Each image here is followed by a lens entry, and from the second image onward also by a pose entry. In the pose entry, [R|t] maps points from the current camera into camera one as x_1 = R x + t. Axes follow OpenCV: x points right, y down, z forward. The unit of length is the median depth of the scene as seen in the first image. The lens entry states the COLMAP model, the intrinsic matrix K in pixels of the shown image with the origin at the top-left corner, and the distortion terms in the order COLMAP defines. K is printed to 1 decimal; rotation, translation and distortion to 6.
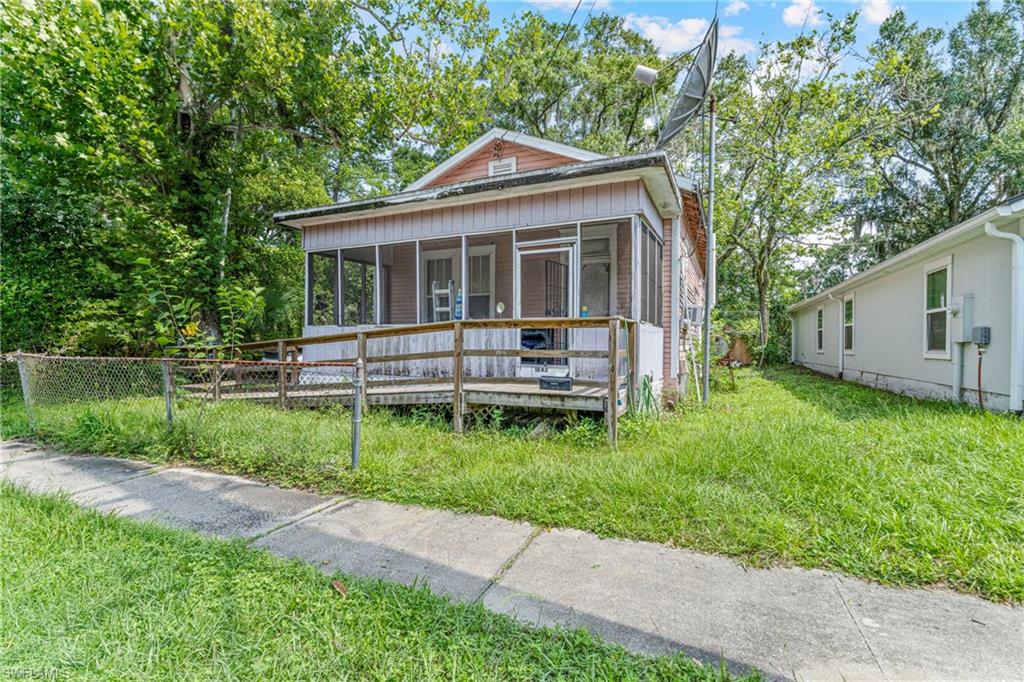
lens RADIAL K [[461.8, 0, 544.6], [0, 461.8, 336.4], [0, 0, 1]] dist [-0.003307, -0.000396]
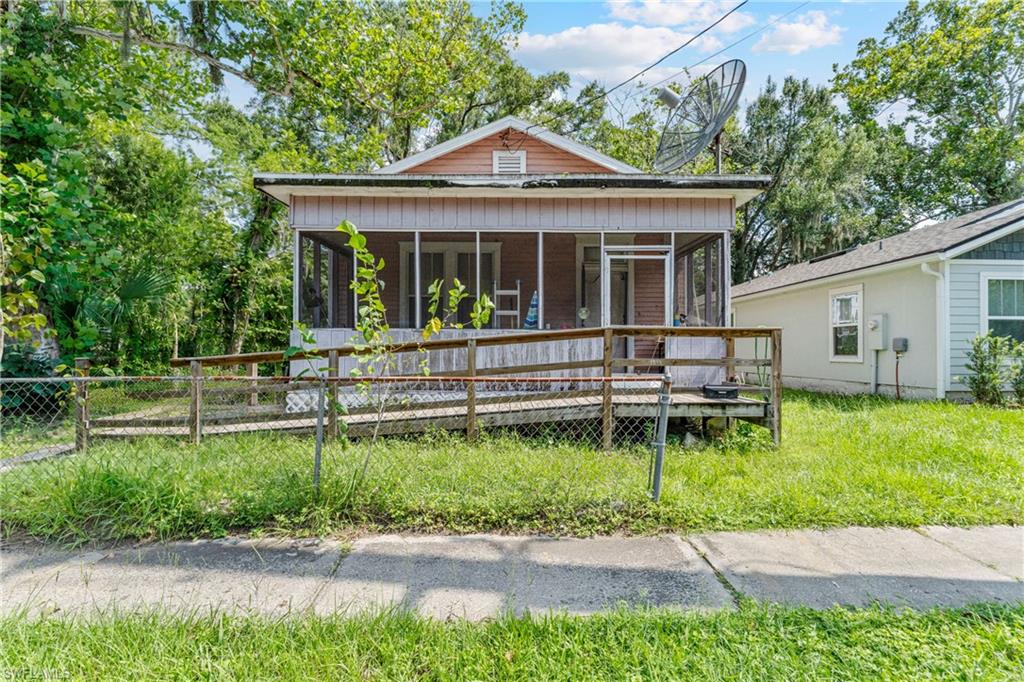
lens RADIAL K [[461.8, 0, 529.1], [0, 461.8, 345.1], [0, 0, 1]] dist [-0.003307, -0.000396]
pose [[0.912341, 0.002643, 0.409422, -0.625276], [-0.006022, 0.999958, 0.006965, -0.004115], [-0.409386, -0.008820, 0.912319, 0.203302]]
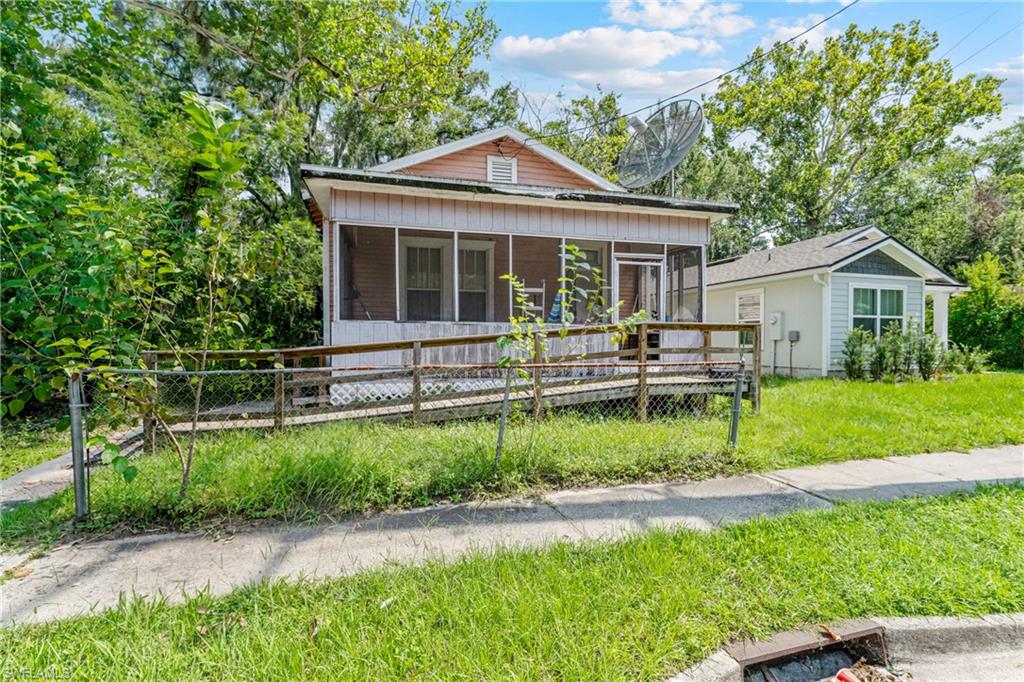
lens RADIAL K [[461.8, 0, 520.5], [0, 461.8, 341.7], [0, 0, 1]] dist [-0.003307, -0.000396]
pose [[0.779460, -0.005835, 0.626425, -0.994900], [-0.007247, 0.999806, 0.018331, -0.005444], [-0.626410, -0.018827, 0.779266, 0.277877]]
